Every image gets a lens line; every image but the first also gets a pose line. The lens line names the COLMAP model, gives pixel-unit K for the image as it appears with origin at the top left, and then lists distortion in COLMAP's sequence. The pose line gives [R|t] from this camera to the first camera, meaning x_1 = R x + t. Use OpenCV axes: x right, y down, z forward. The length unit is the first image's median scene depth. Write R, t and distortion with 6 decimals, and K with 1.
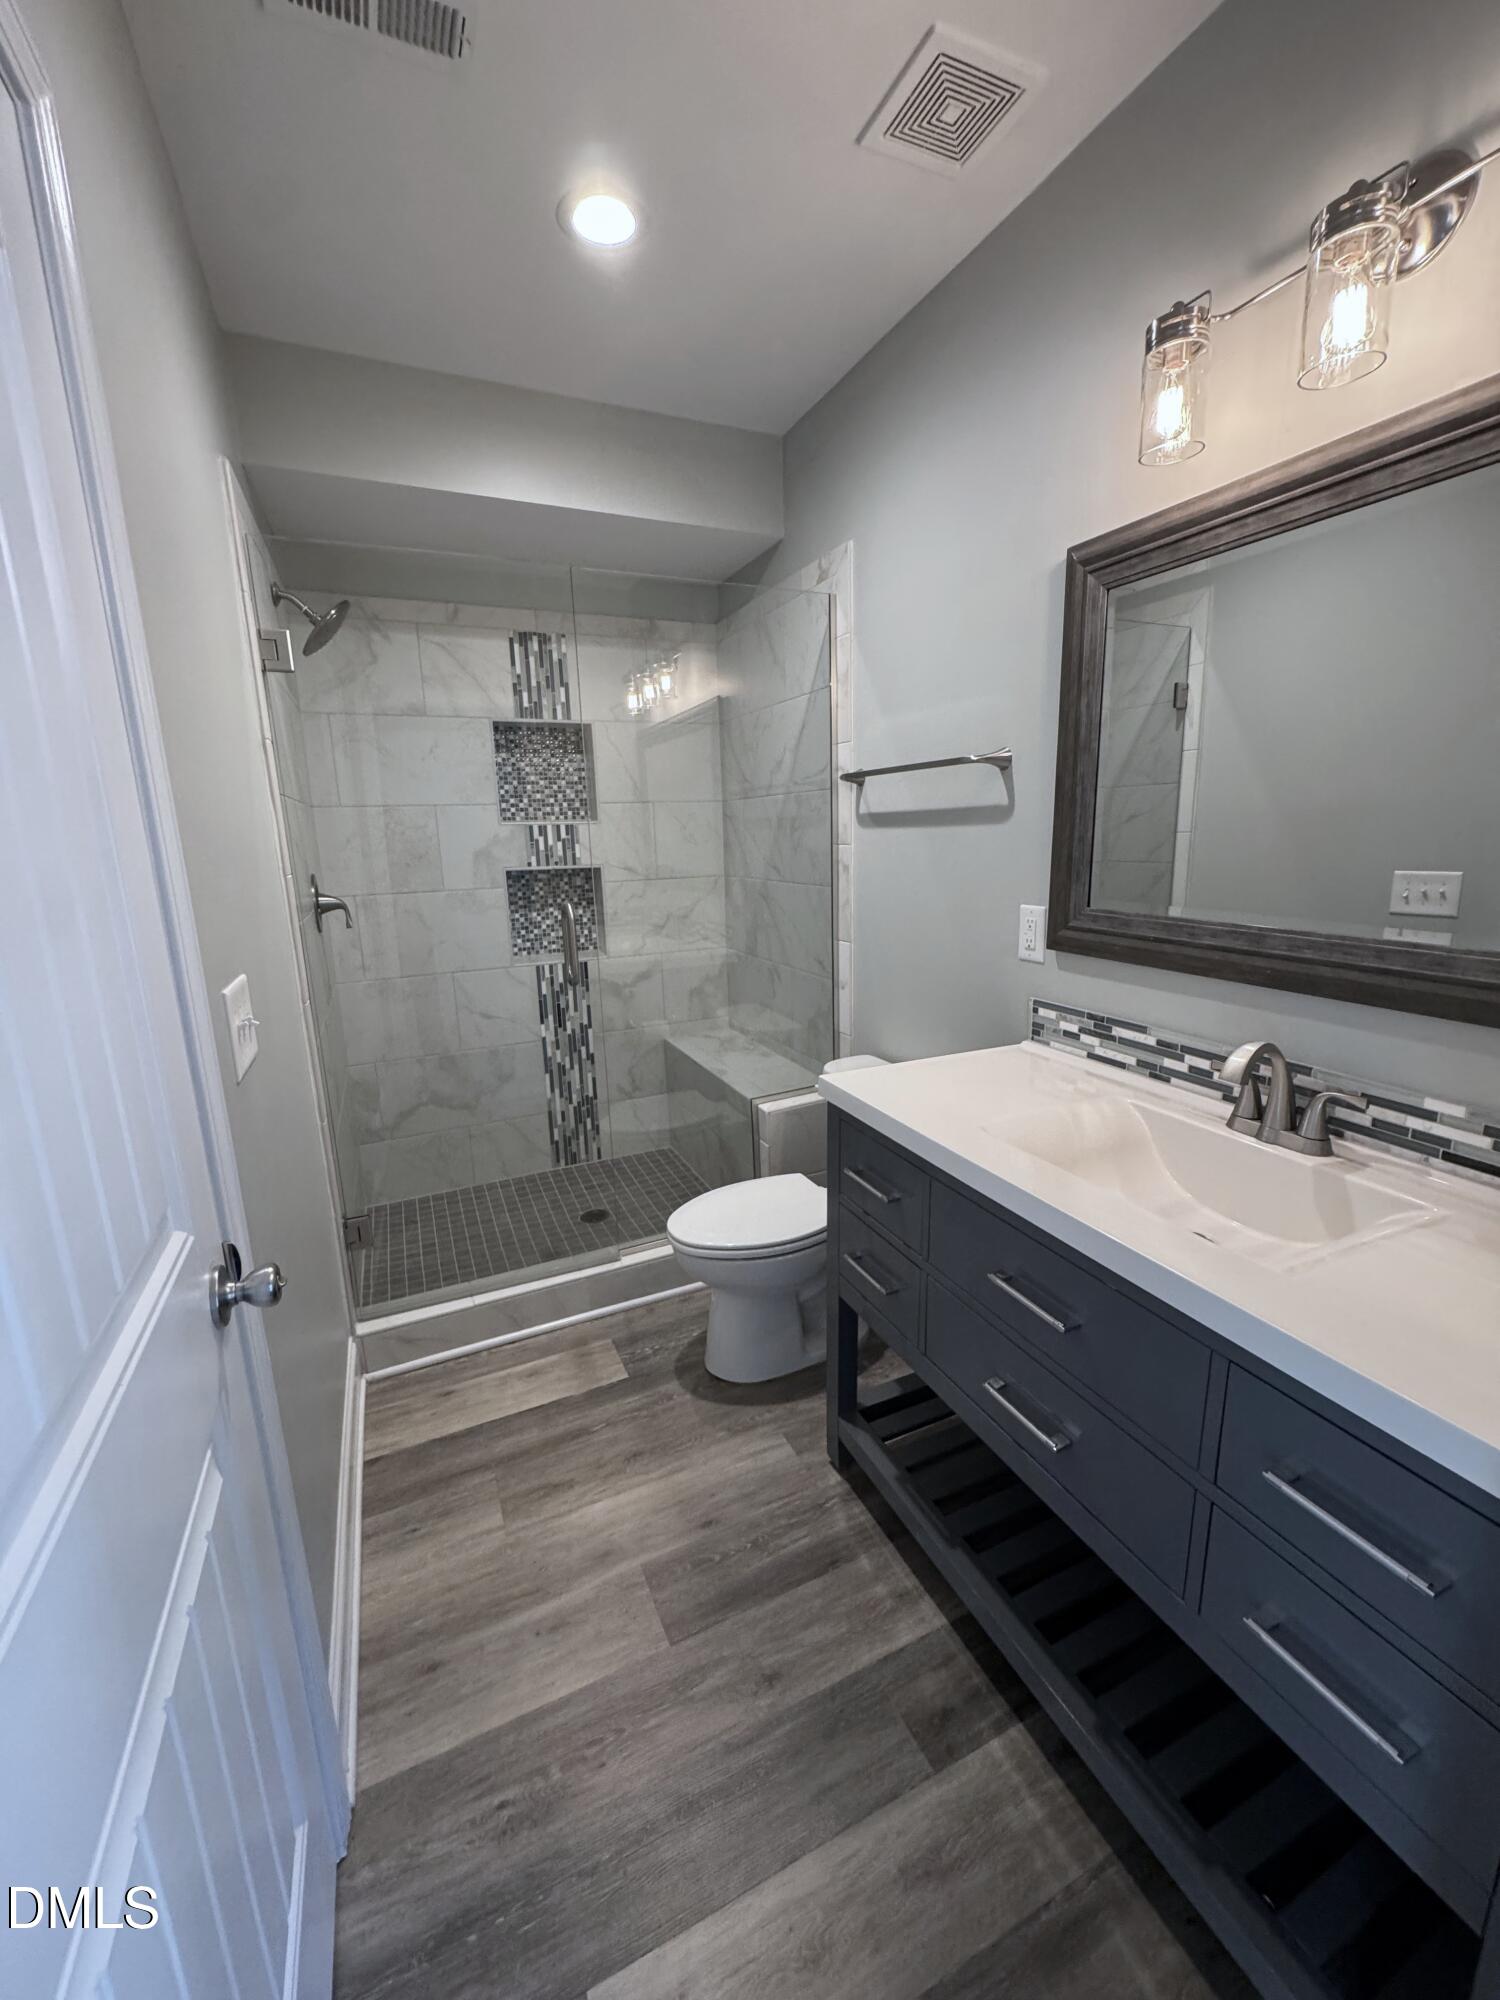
lens RADIAL K [[800.7, 0, 746.1], [0, 800.7, 997.4], [0, 0, 1]] dist [-0.000838, -0.000197]
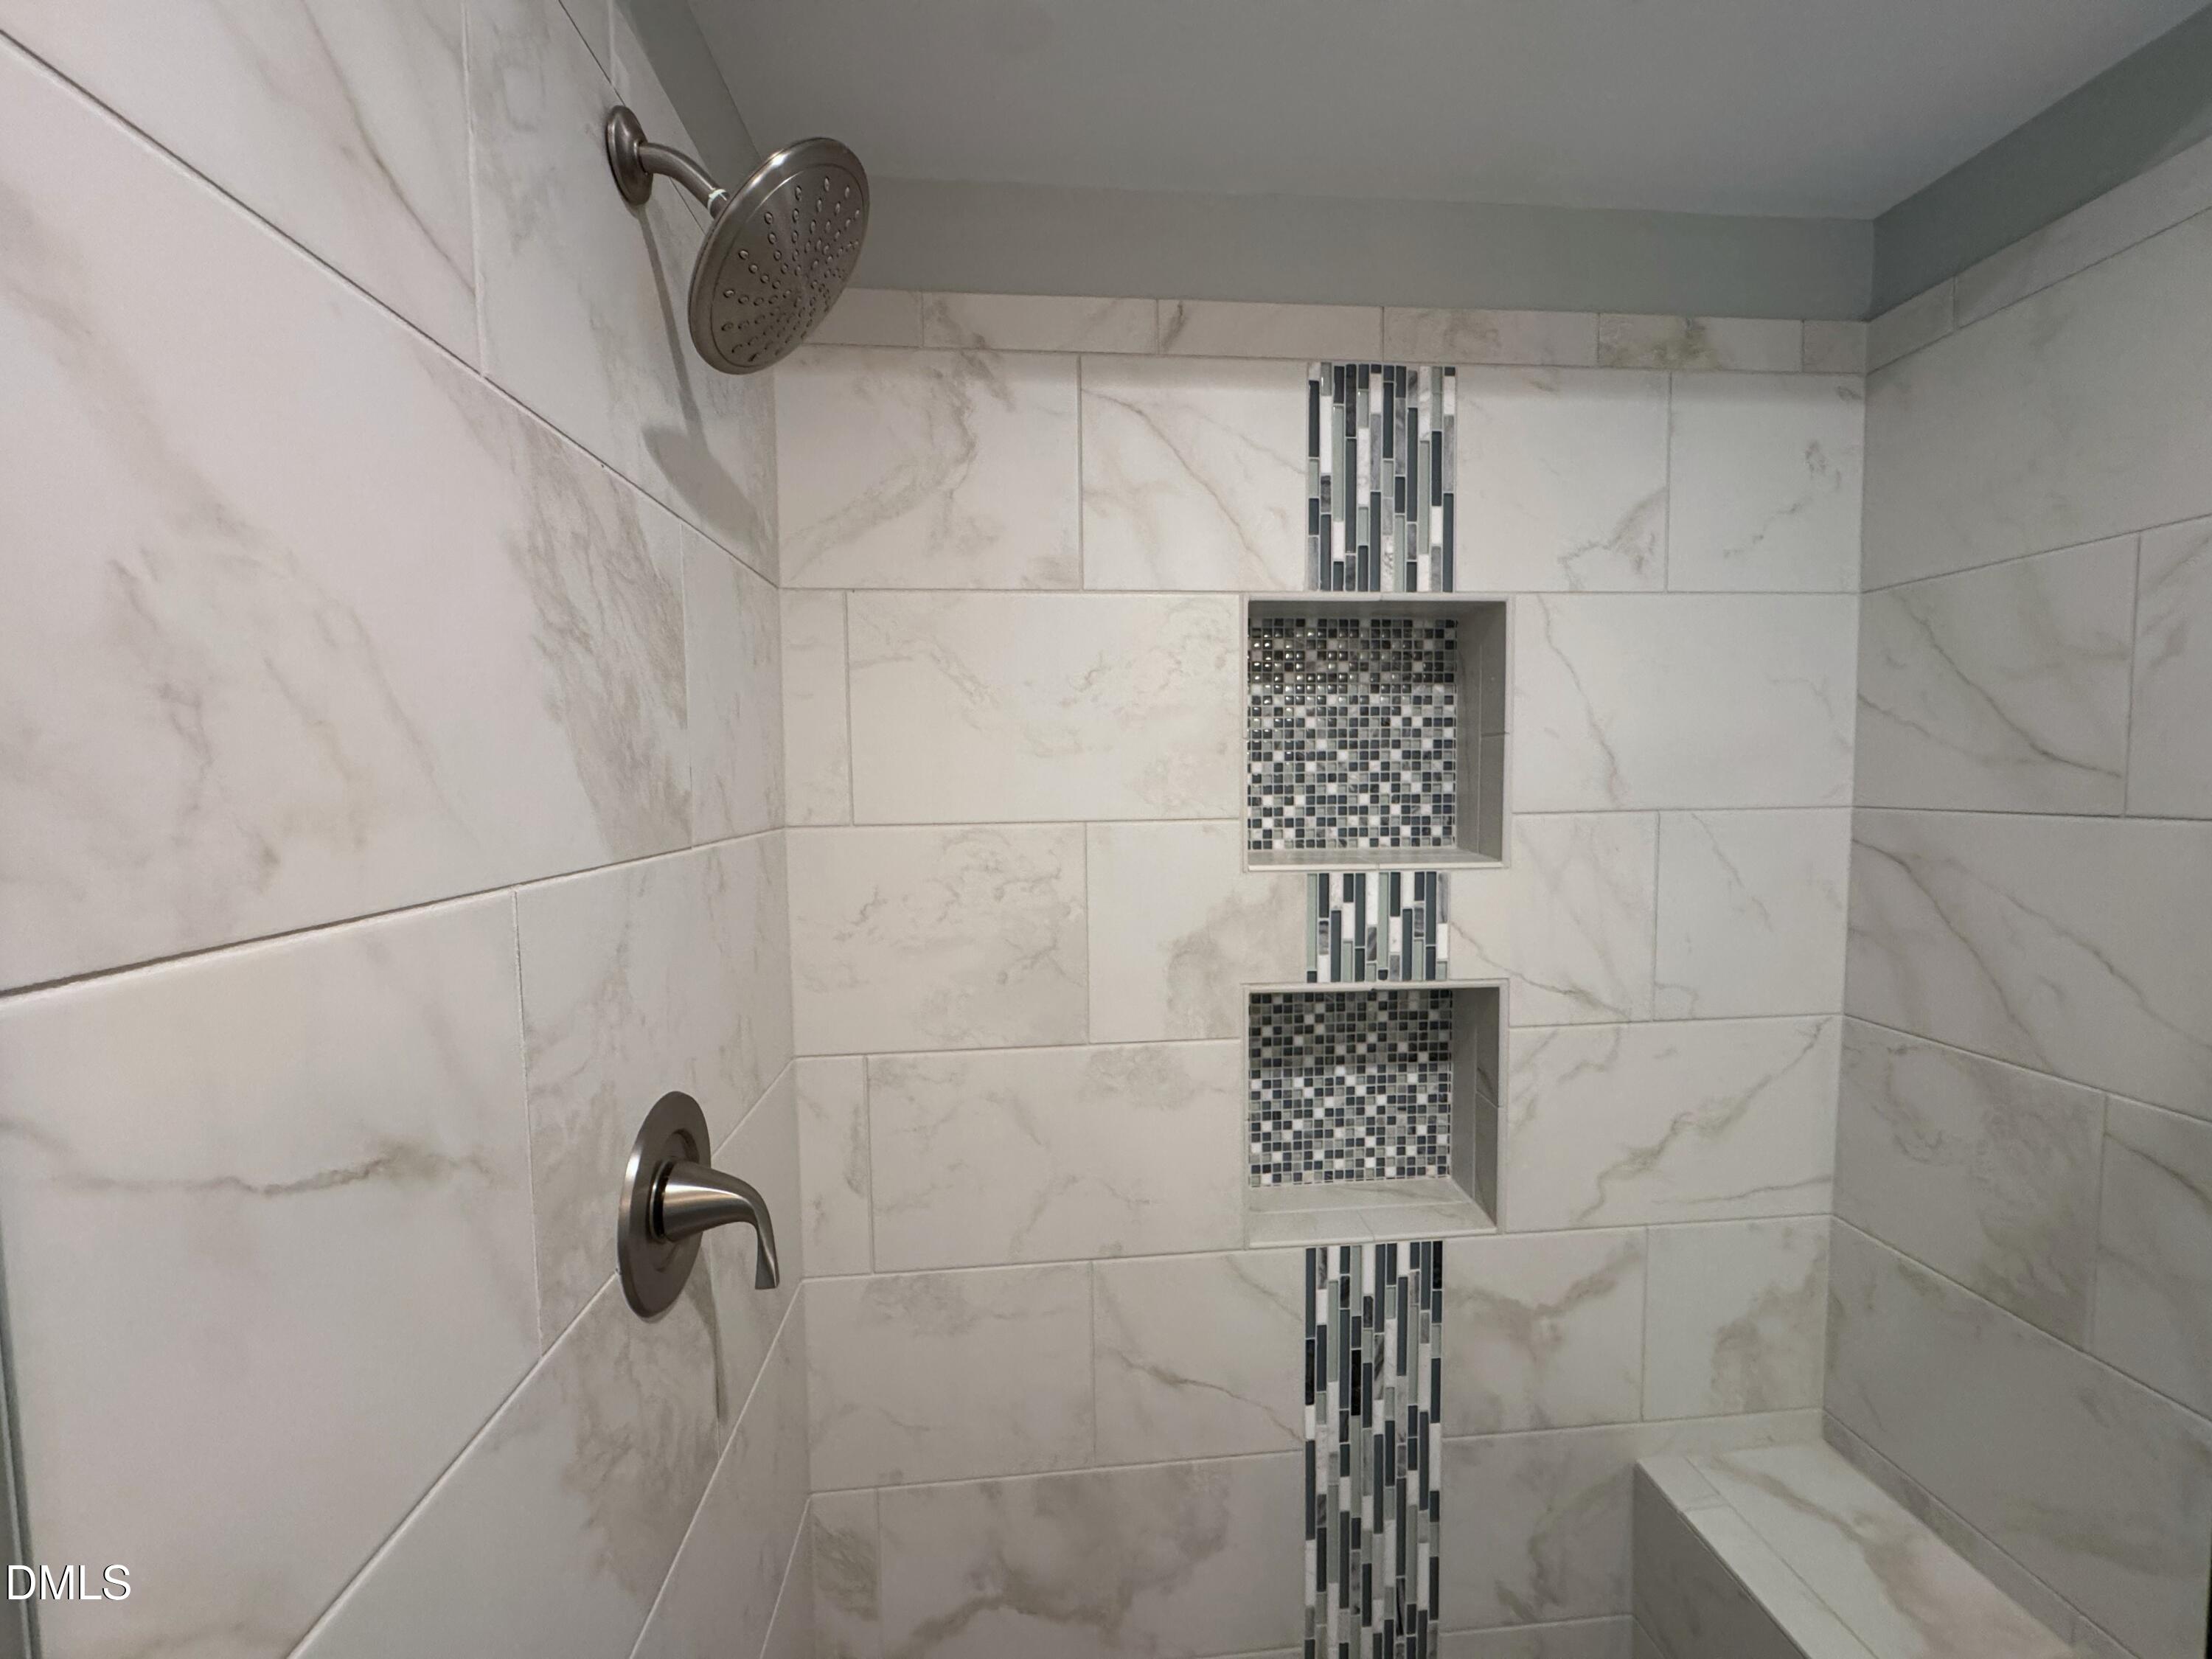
lens RADIAL K [[885.5, 0, 1109.0], [0, 885.5, 828.0], [0, 0, 1]] dist [-0.000838, -0.000197]
pose [[0.945576, 0.035869, -0.323419, -0.226077], [-0.080695, 0.988708, -0.126274, -0.171805], [0.315237, 0.145500, 0.937793, 0.571186]]
